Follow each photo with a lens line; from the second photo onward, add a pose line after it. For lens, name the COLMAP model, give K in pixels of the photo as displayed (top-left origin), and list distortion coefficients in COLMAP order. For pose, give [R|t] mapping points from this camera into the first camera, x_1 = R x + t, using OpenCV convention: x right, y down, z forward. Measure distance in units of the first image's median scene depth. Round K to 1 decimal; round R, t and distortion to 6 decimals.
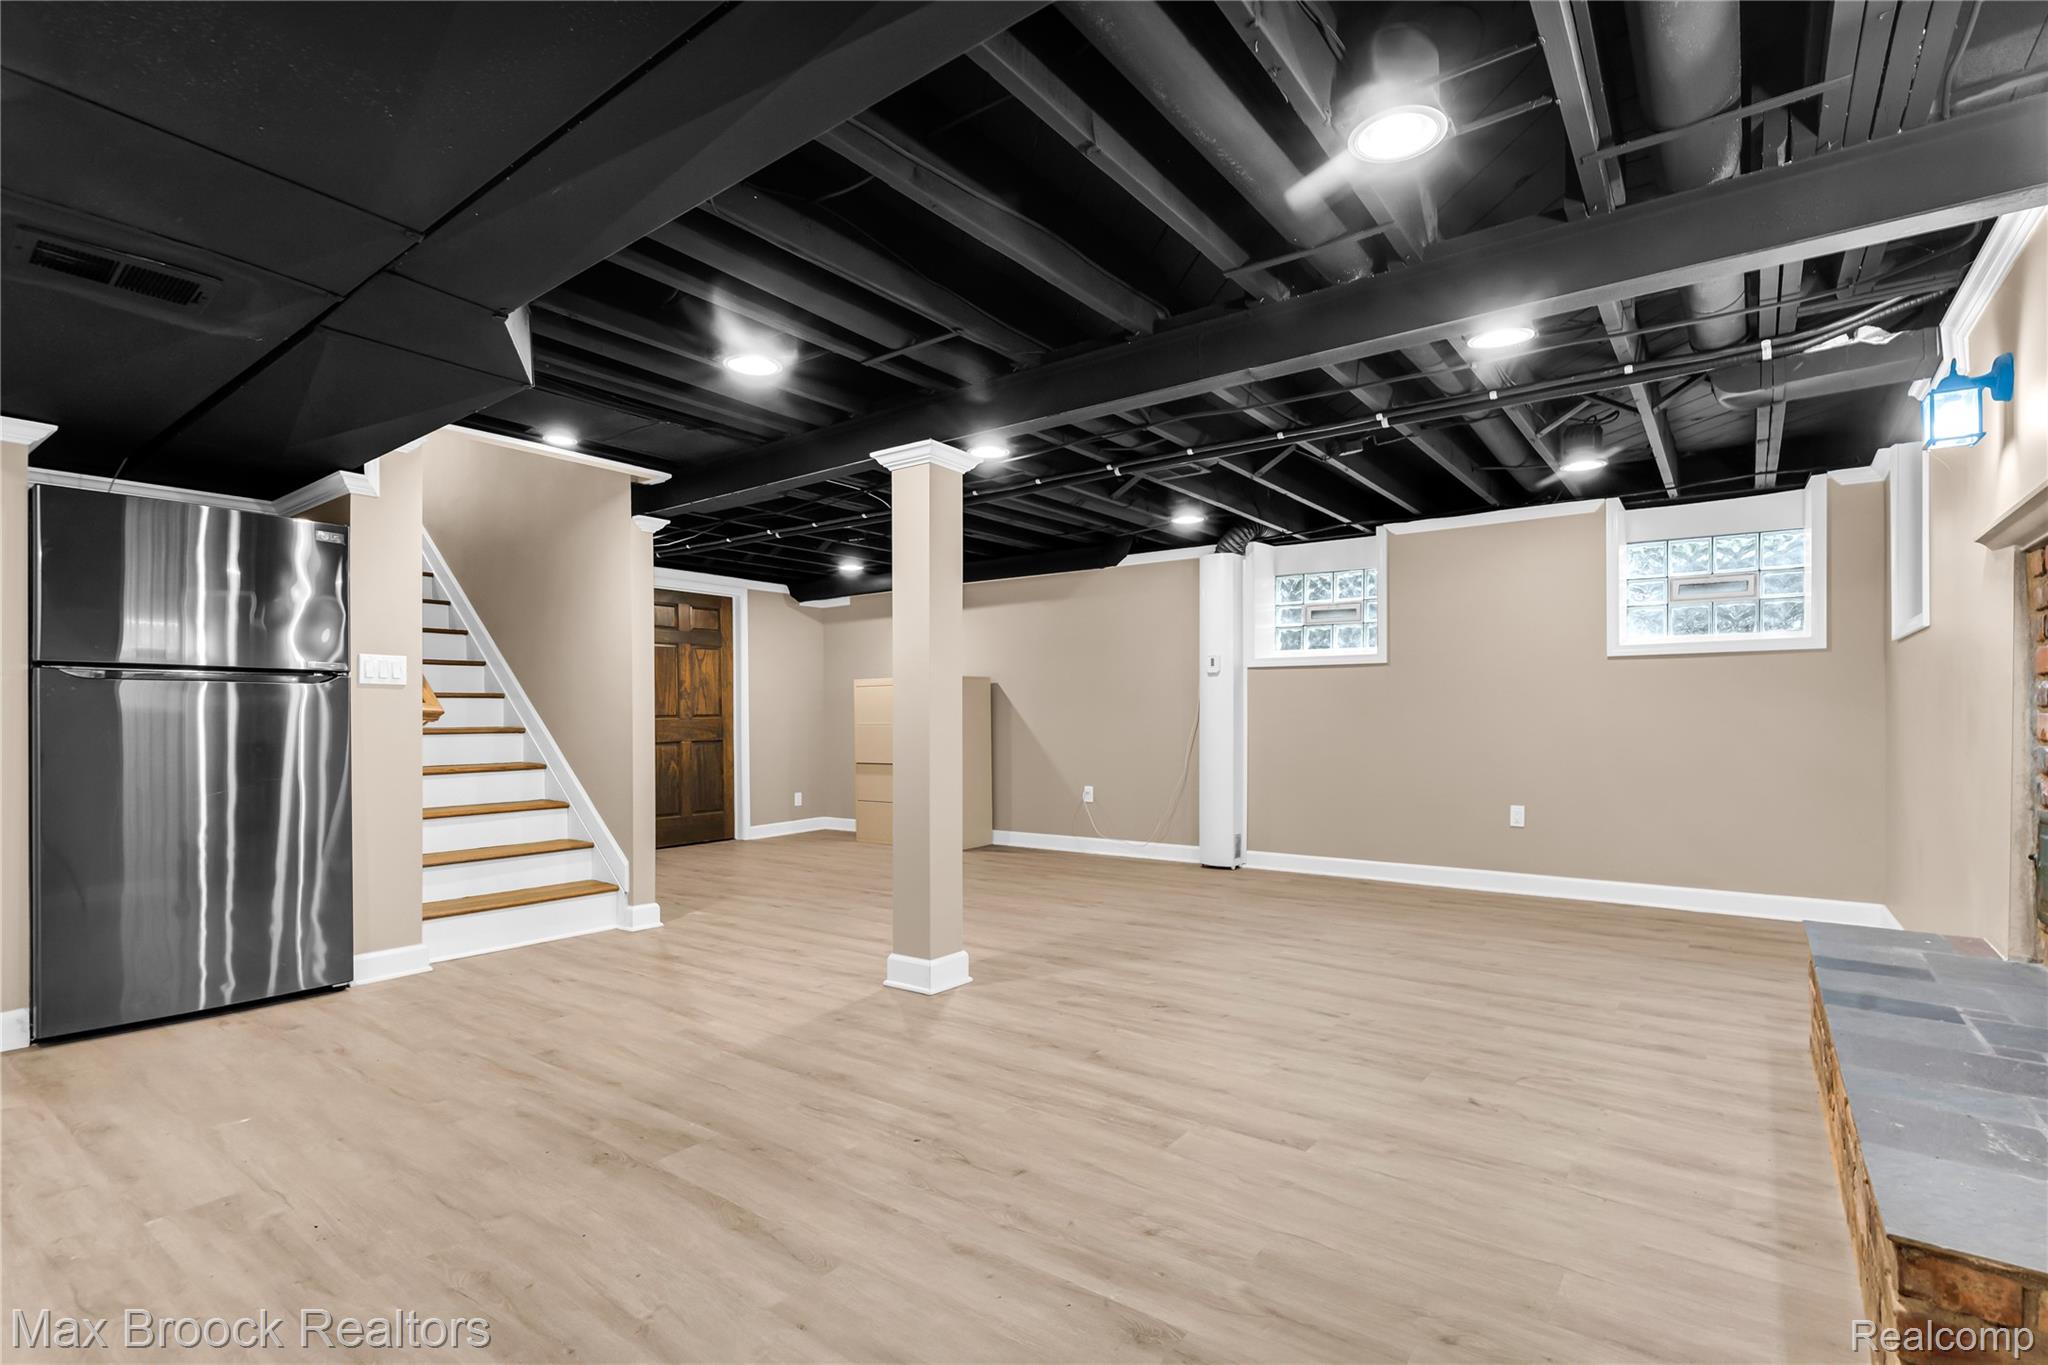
lens RADIAL K [[968.2, 0, 1030.4], [0, 968.2, 718.3], [0, 0, 1]] dist [-0.001076, -0.000784]
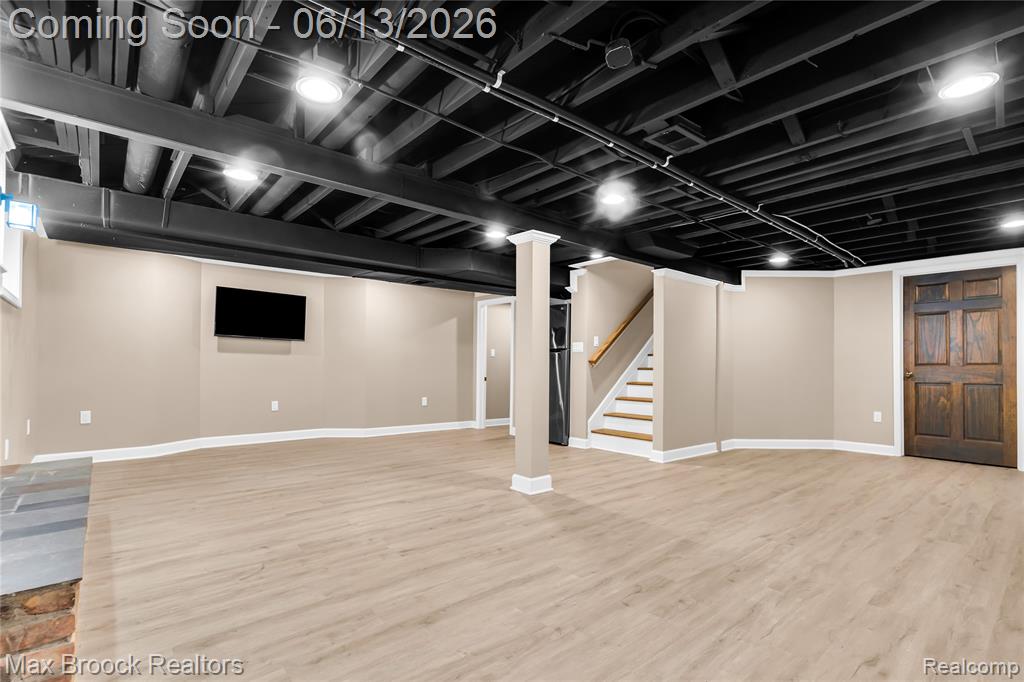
lens RADIAL K [[481.9, 0, 514.9], [0, 481.9, 360.2], [0, 0, 1]] dist [-0.000856, -0.000306]
pose [[-0.219130, -0.006512, -0.975674, 1.004154], [-0.007133, 0.999962, -0.005073, -0.000031], [0.975670, 0.005847, -0.219168, 1.302704]]
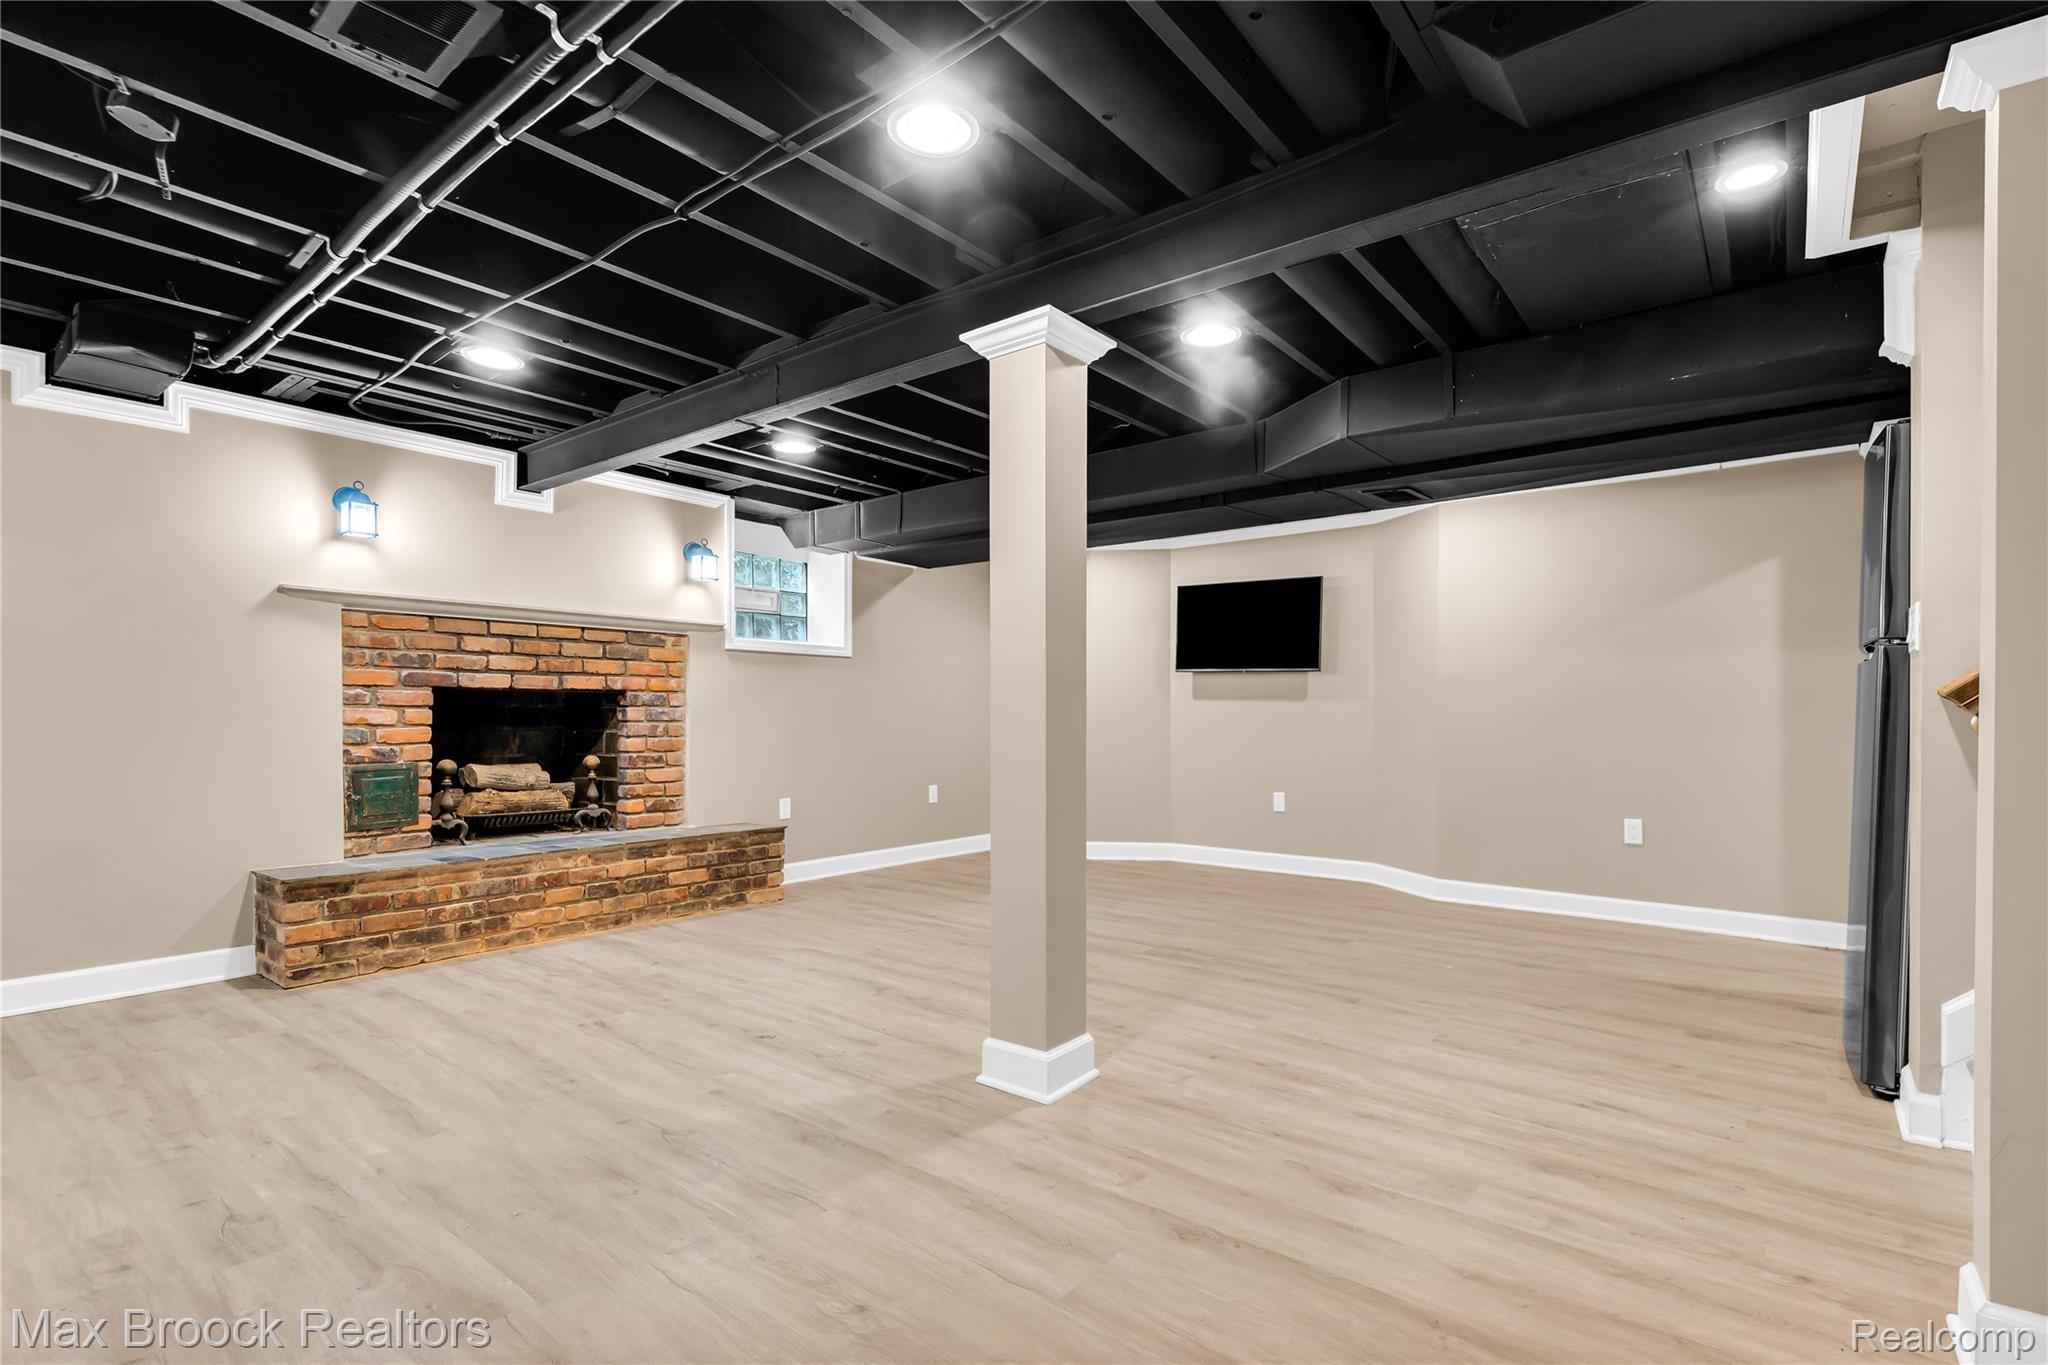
lens RADIAL K [[968.2, 0, 1030.4], [0, 968.2, 718.3], [0, 0, 1]] dist [-0.001076, -0.000784]
pose [[-0.999519, 0.000881, 0.030991, -0.133618], [0.000877, 1.000000, -0.000170, 0.009084], [-0.030991, -0.000142, -0.999520, 1.872159]]
